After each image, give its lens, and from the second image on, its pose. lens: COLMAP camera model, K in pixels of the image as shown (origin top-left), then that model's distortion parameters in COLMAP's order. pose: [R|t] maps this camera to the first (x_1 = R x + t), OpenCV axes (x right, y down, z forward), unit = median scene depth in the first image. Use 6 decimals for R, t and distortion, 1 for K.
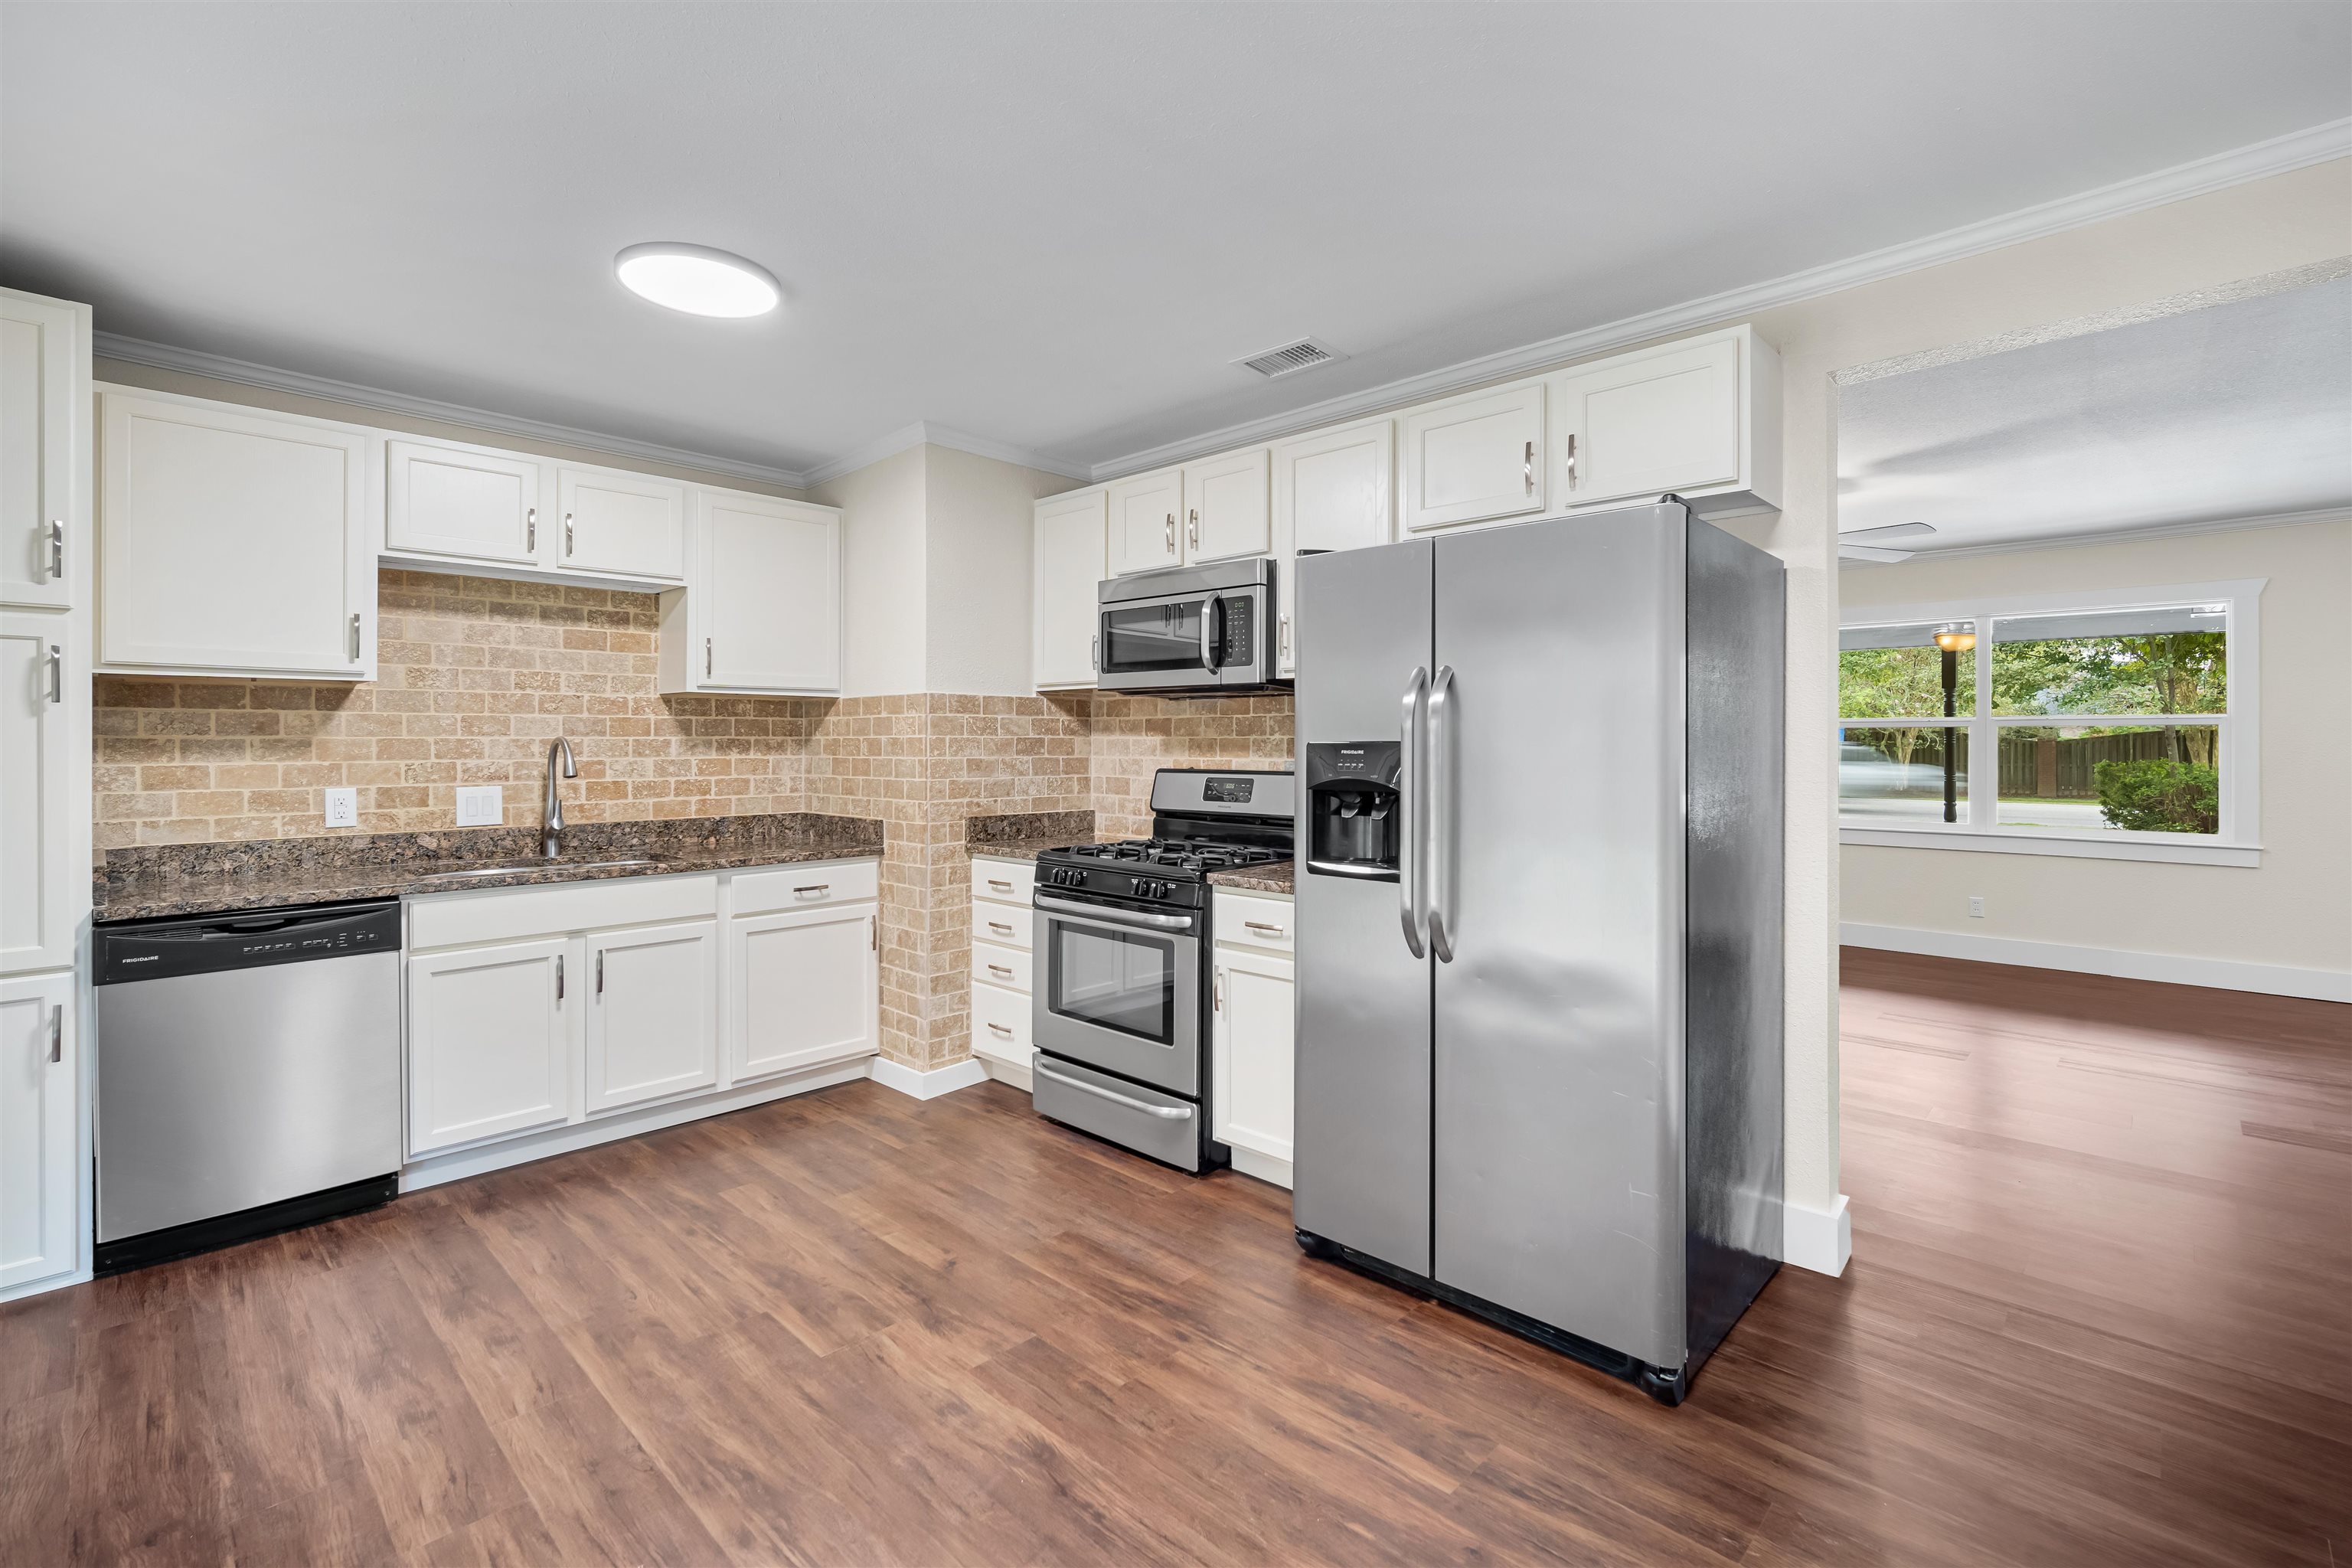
lens RADIAL K [[1054.1, 0, 1171.6], [0, 1054.1, 745.4], [0, 0, 1]] dist [-0.001810, -0.000130]
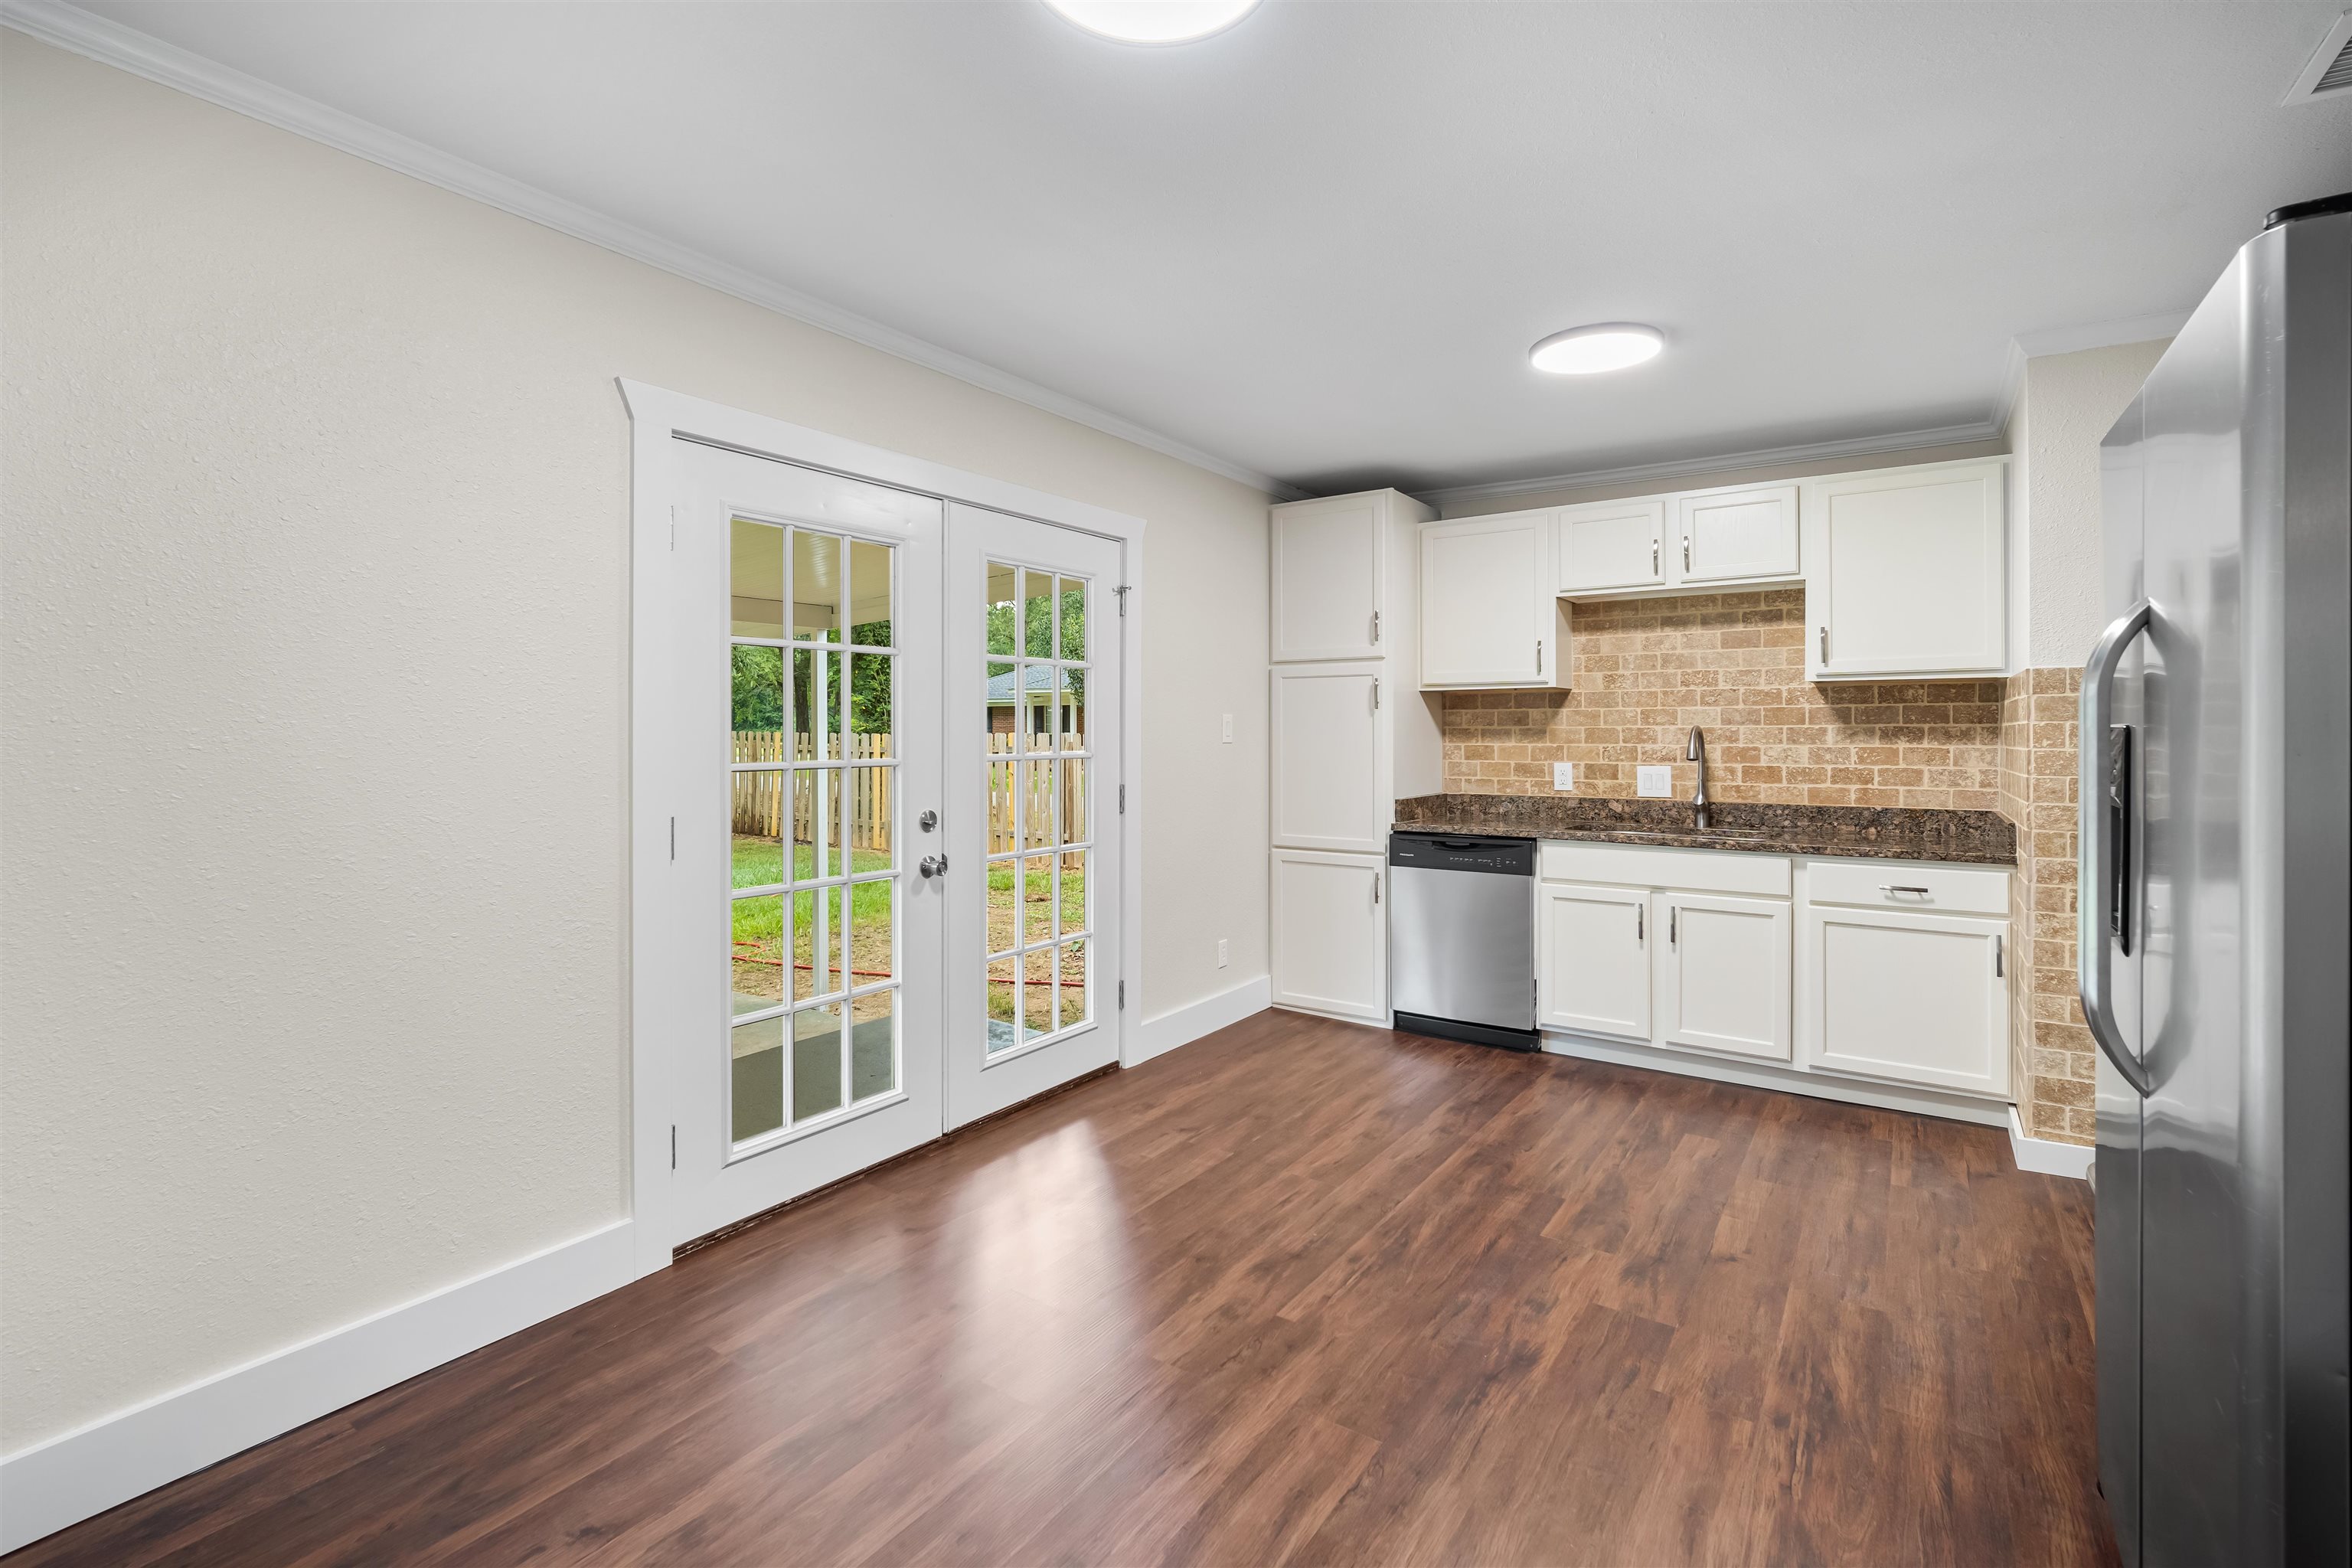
lens RADIAL K [[1054.1, 0, 1171.6], [0, 1054.1, 745.4], [0, 0, 1]] dist [-0.001810, -0.000130]
pose [[0.165175, 0.012814, -0.986181, 0.502865], [-0.002636, 0.999918, 0.012551, 0.000558], [0.986261, 0.000527, 0.165196, 0.241558]]
